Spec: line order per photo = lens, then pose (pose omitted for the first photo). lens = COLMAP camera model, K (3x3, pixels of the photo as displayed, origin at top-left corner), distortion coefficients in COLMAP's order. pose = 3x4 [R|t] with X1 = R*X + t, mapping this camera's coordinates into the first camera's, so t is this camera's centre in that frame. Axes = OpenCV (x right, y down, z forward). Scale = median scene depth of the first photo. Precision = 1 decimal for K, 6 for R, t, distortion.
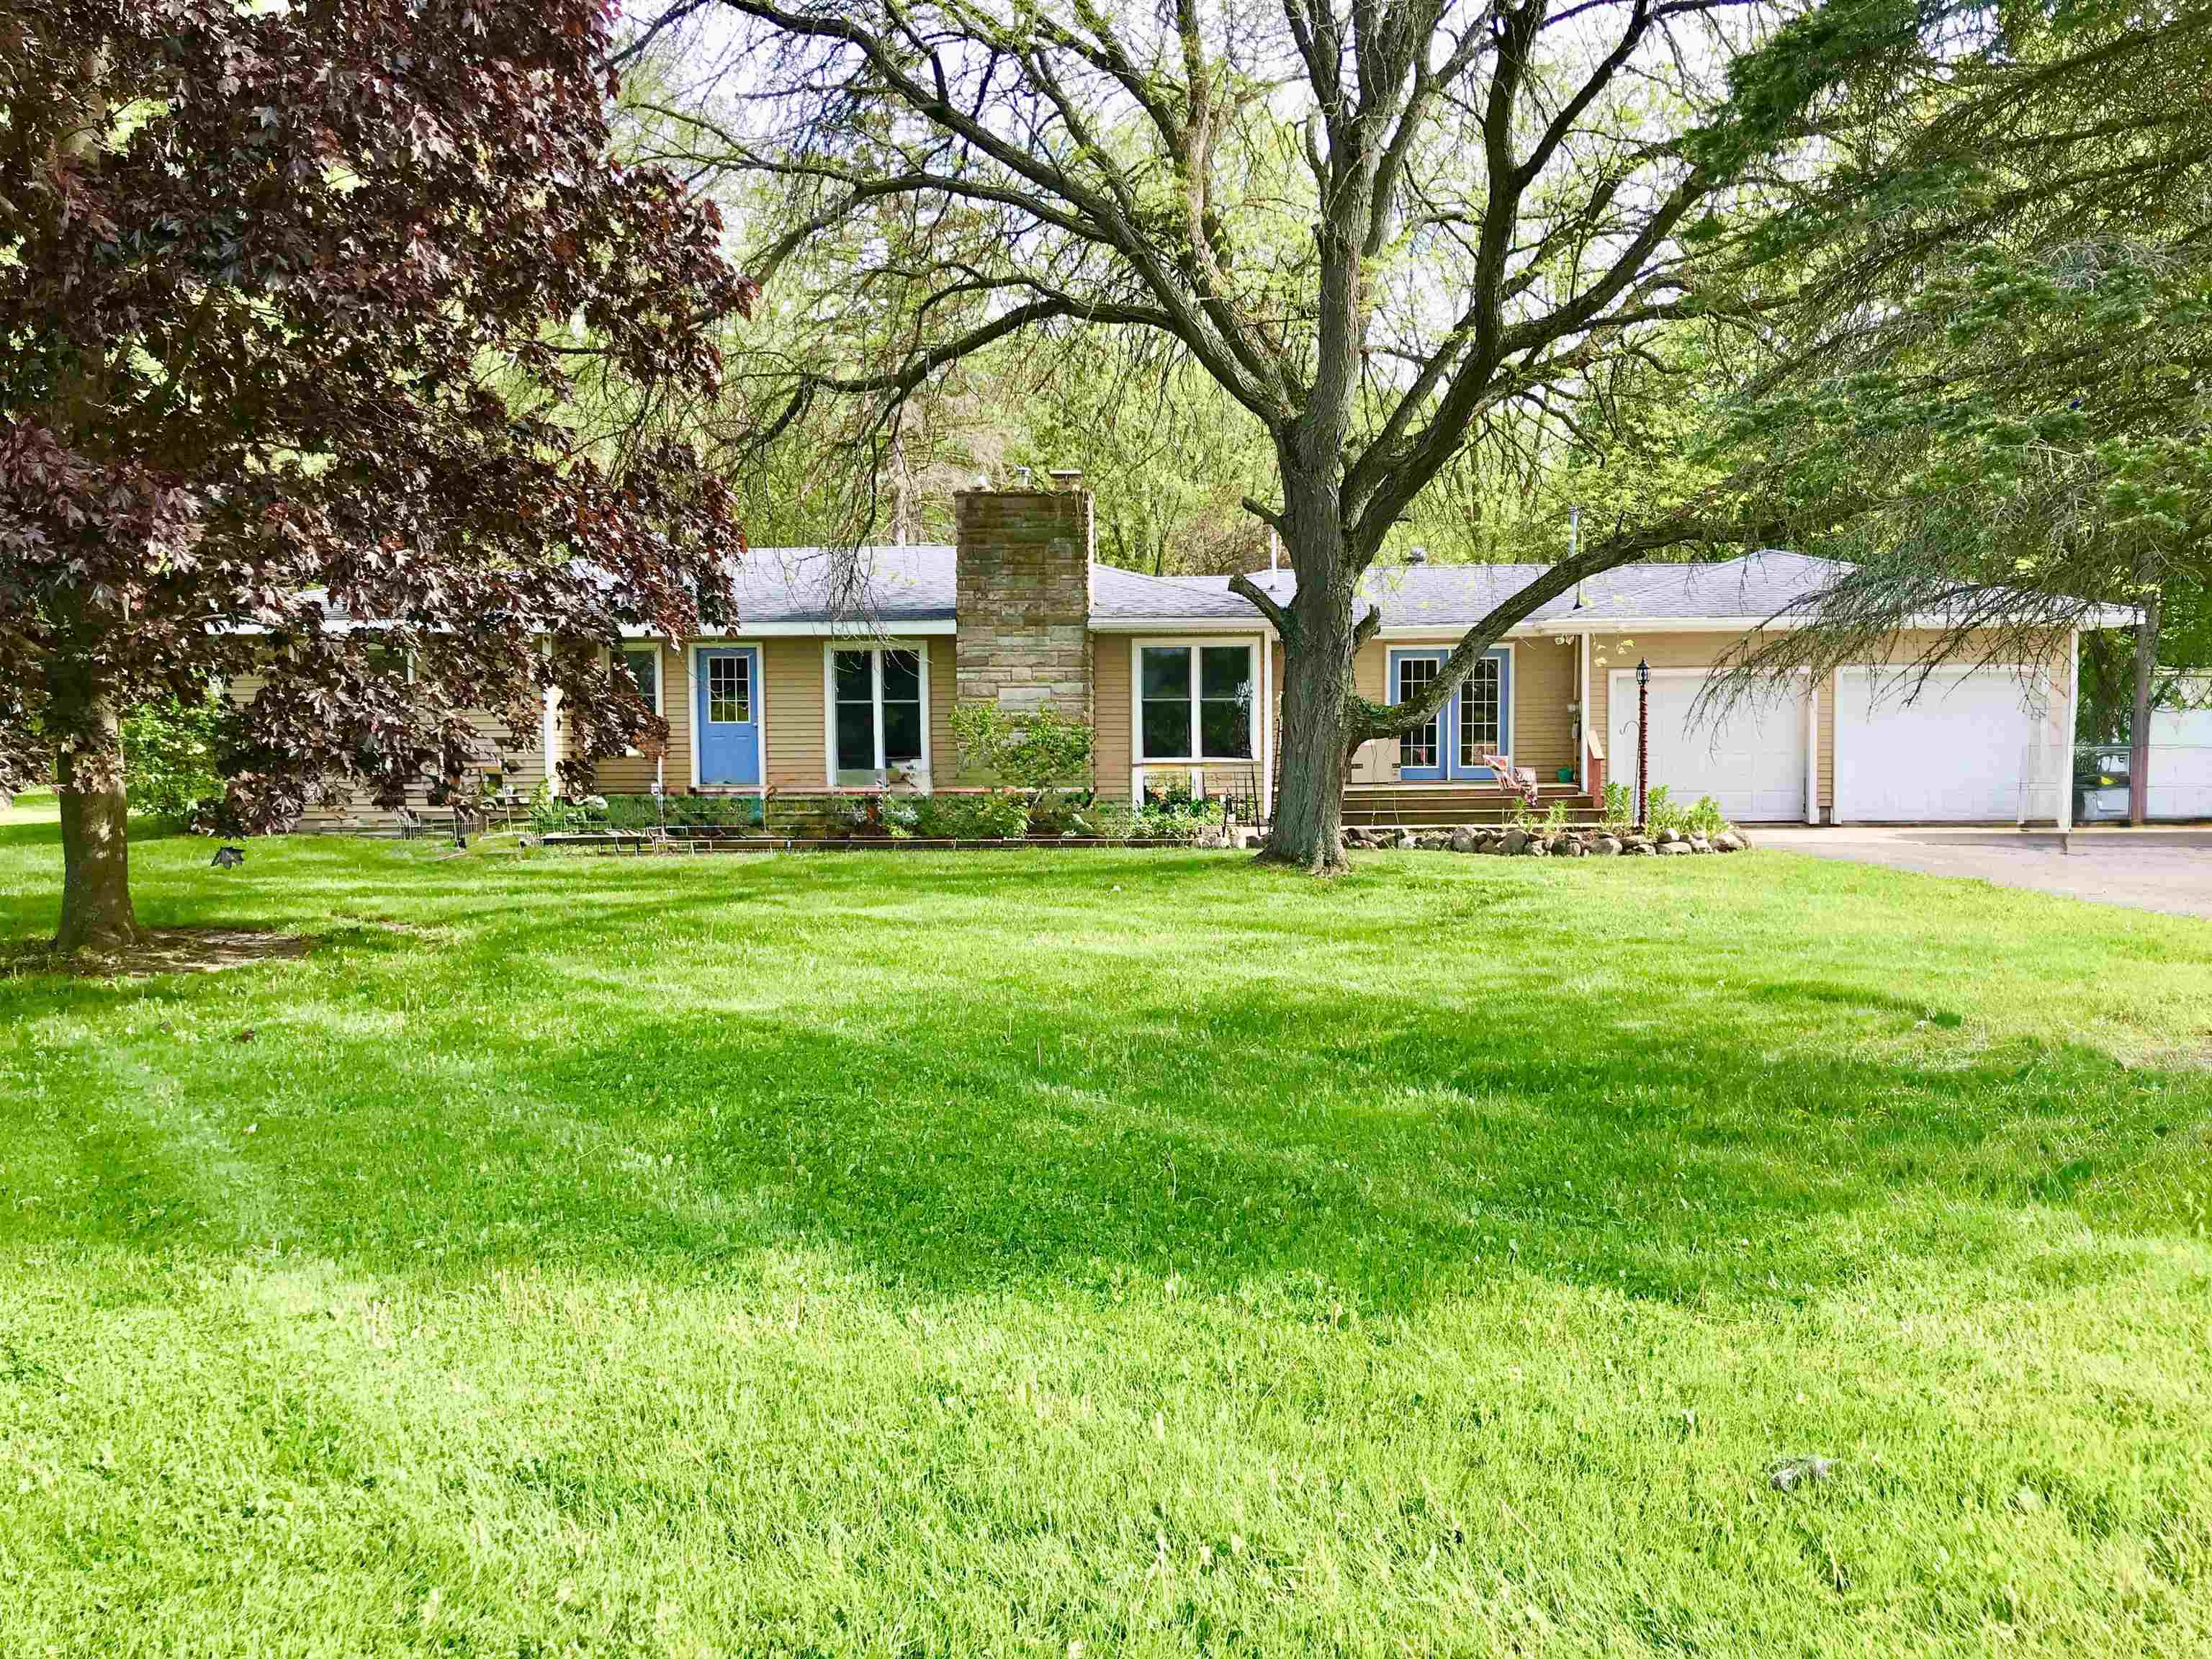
lens RADIAL K [[1772.5, 0, 1104.8], [0, 1772.5, 772.4], [0, 0, 1]] dist [-0.005835, -0.014666]
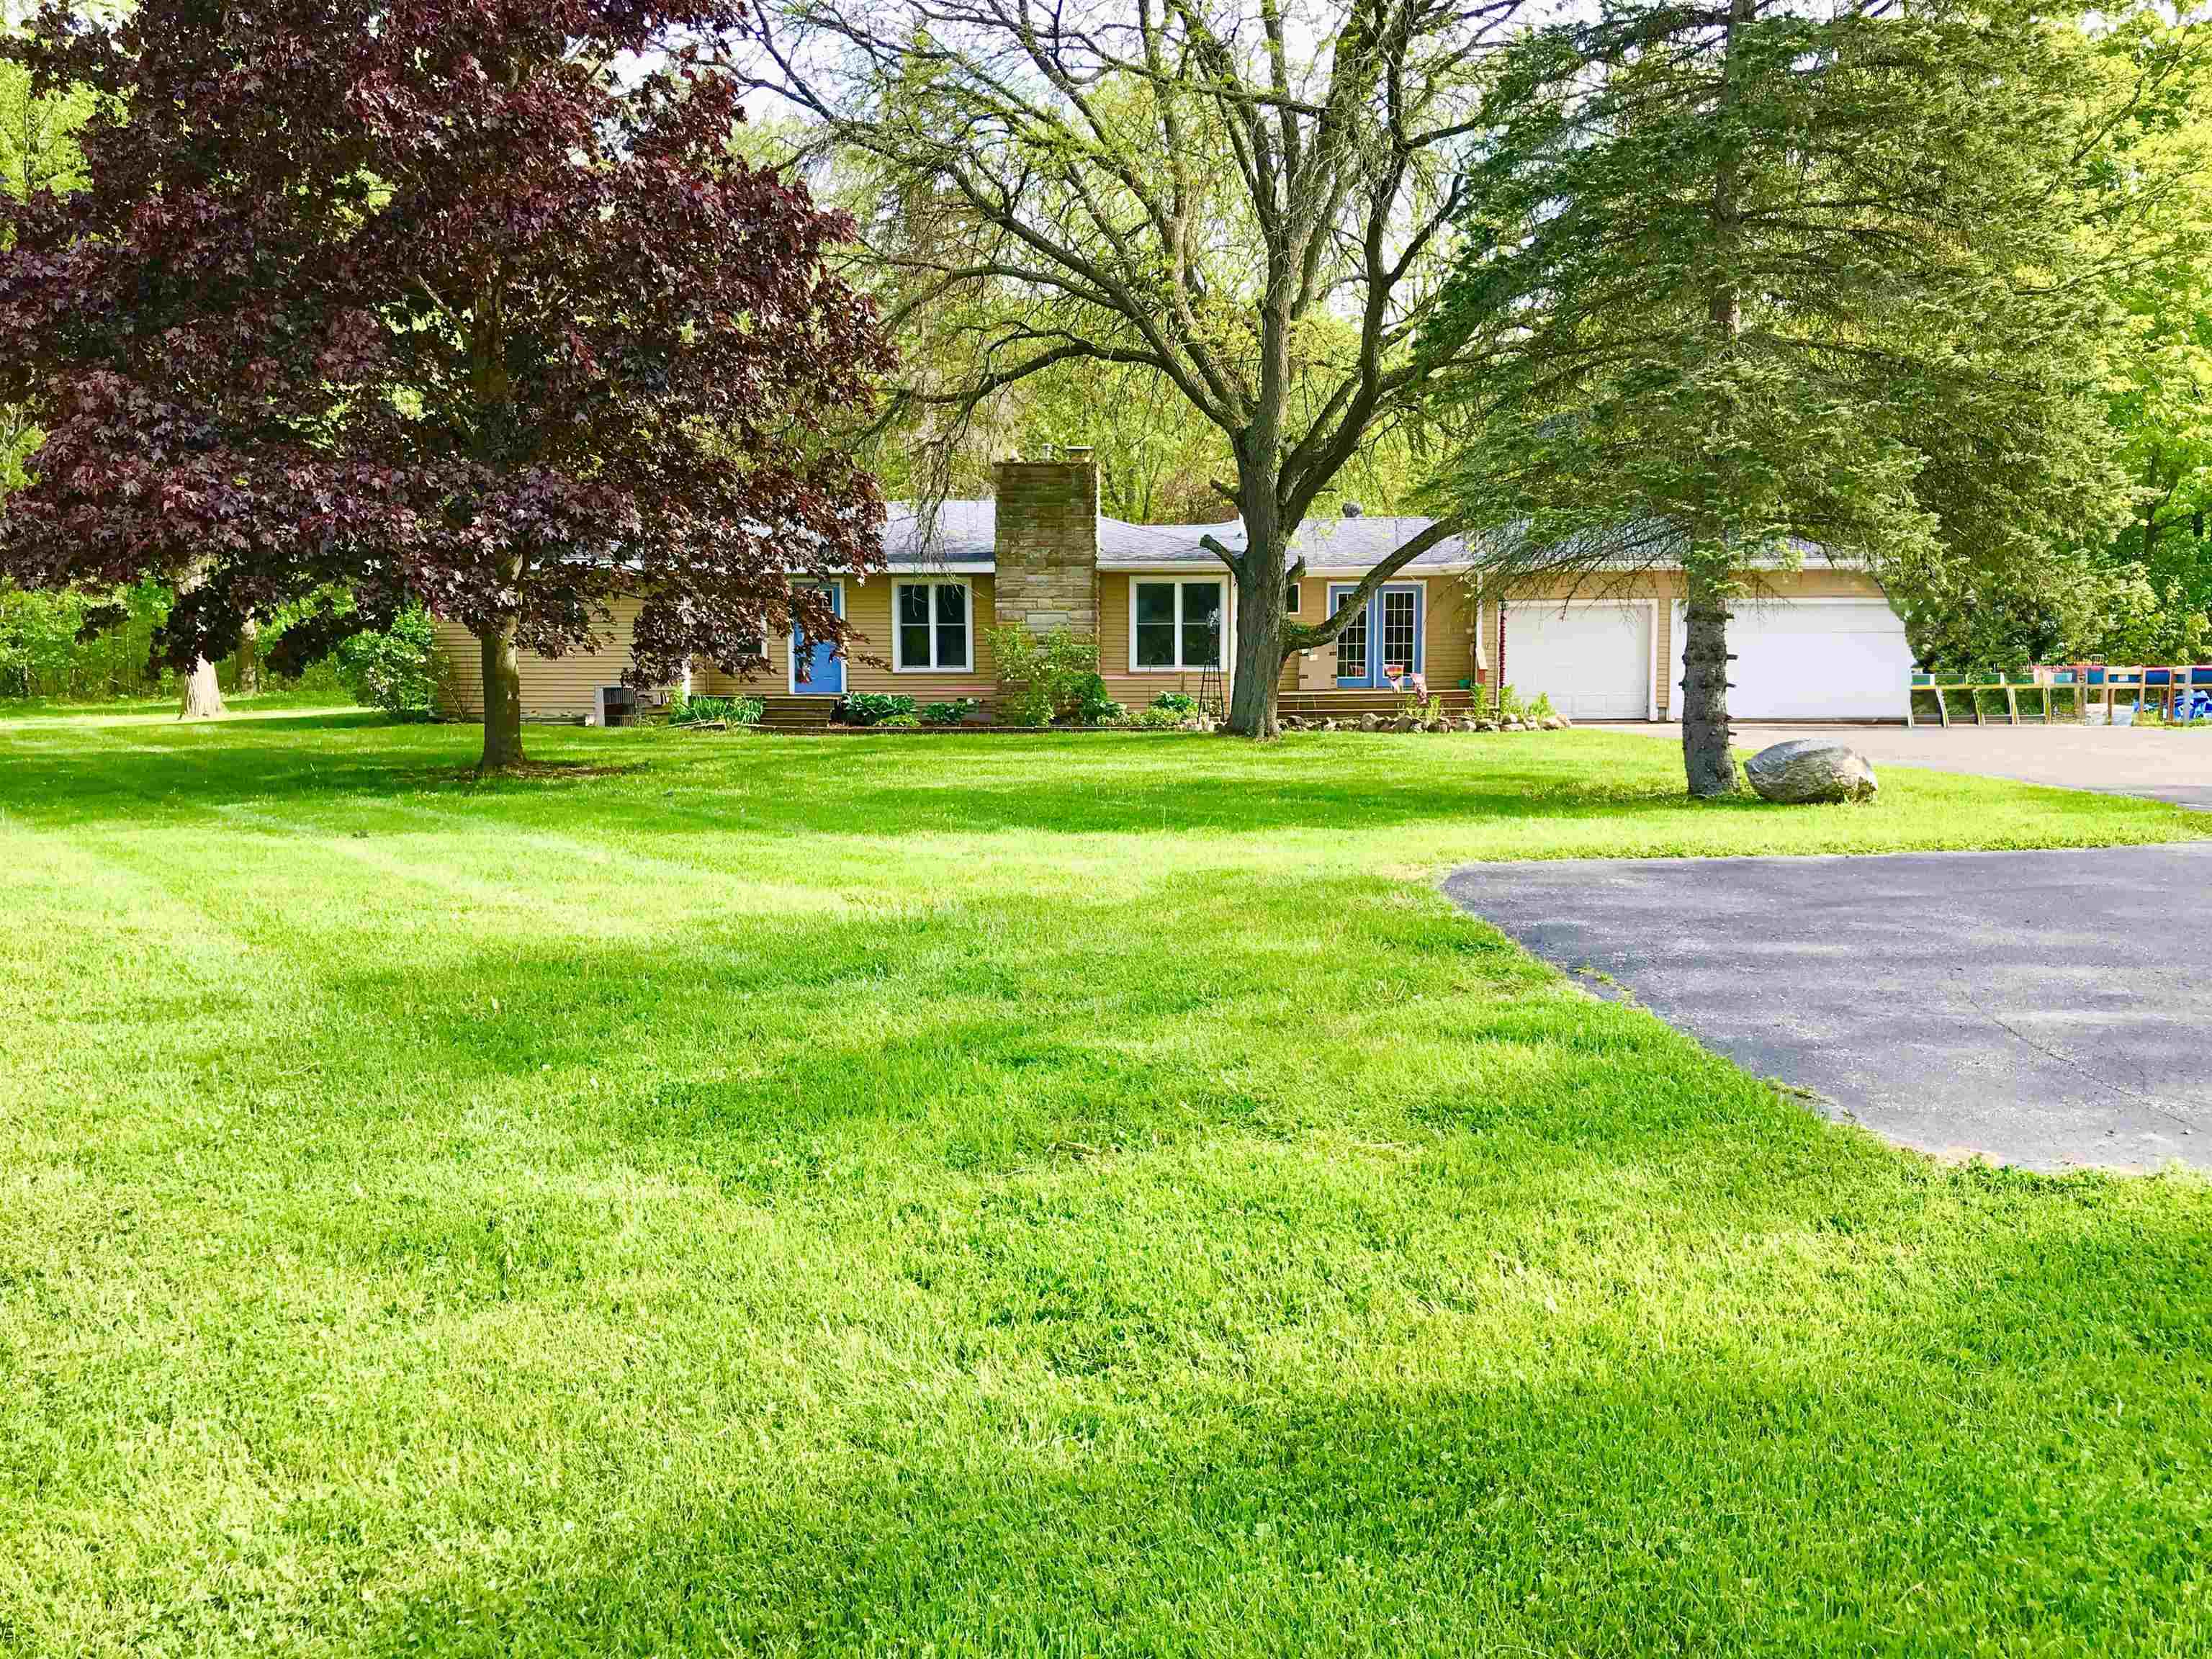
lens RADIAL K [[1773.7, 0, 1106.0], [0, 1773.7, 829.5], [0, 0, 1]] dist [-0.007245, -0.001052]
pose [[0.999960, 0.000403, 0.008983, -0.018227], [-0.001047, 0.997420, 0.071781, 0.022370], [-0.008931, -0.071788, 0.997380, -0.422583]]
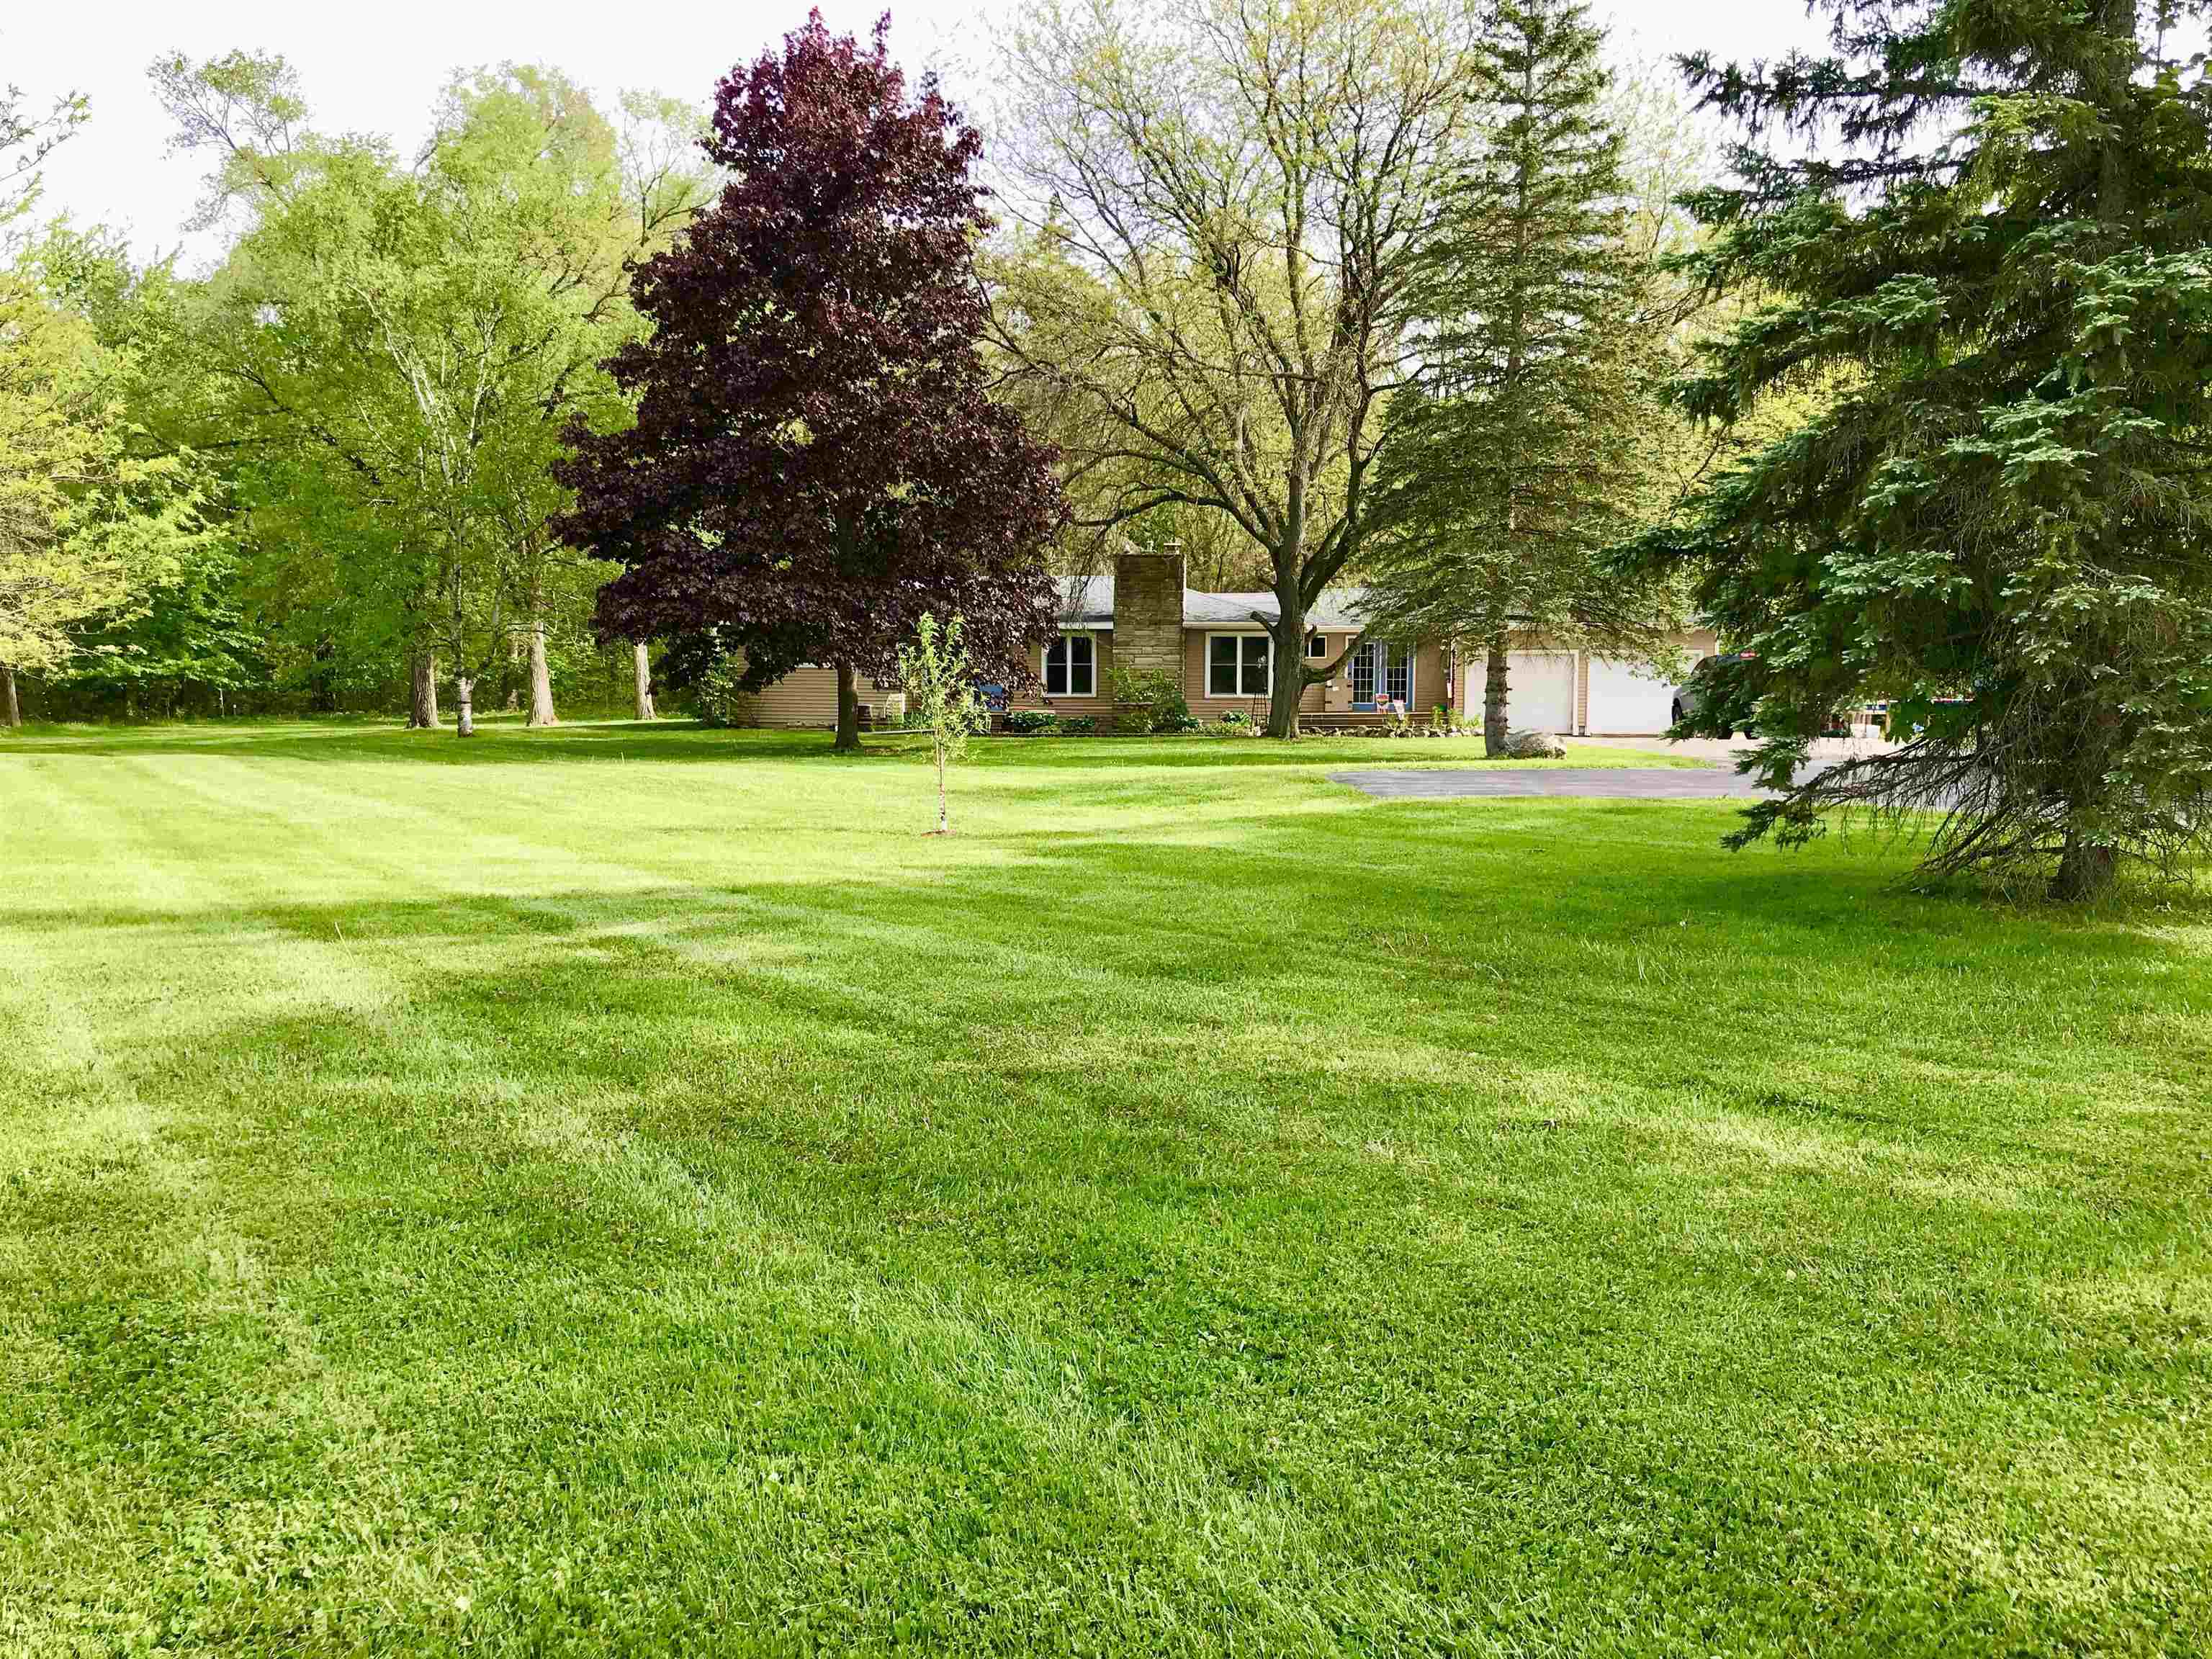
lens RADIAL K [[1772.5, 0, 1104.8], [0, 1772.5, 772.4], [0, 0, 1]] dist [-0.005835, -0.014666]
pose [[0.999419, 0.011573, -0.032050, -0.040116], [-0.010855, 0.999688, 0.022513, 0.044192], [0.032301, -0.022152, 0.999233, -1.206833]]
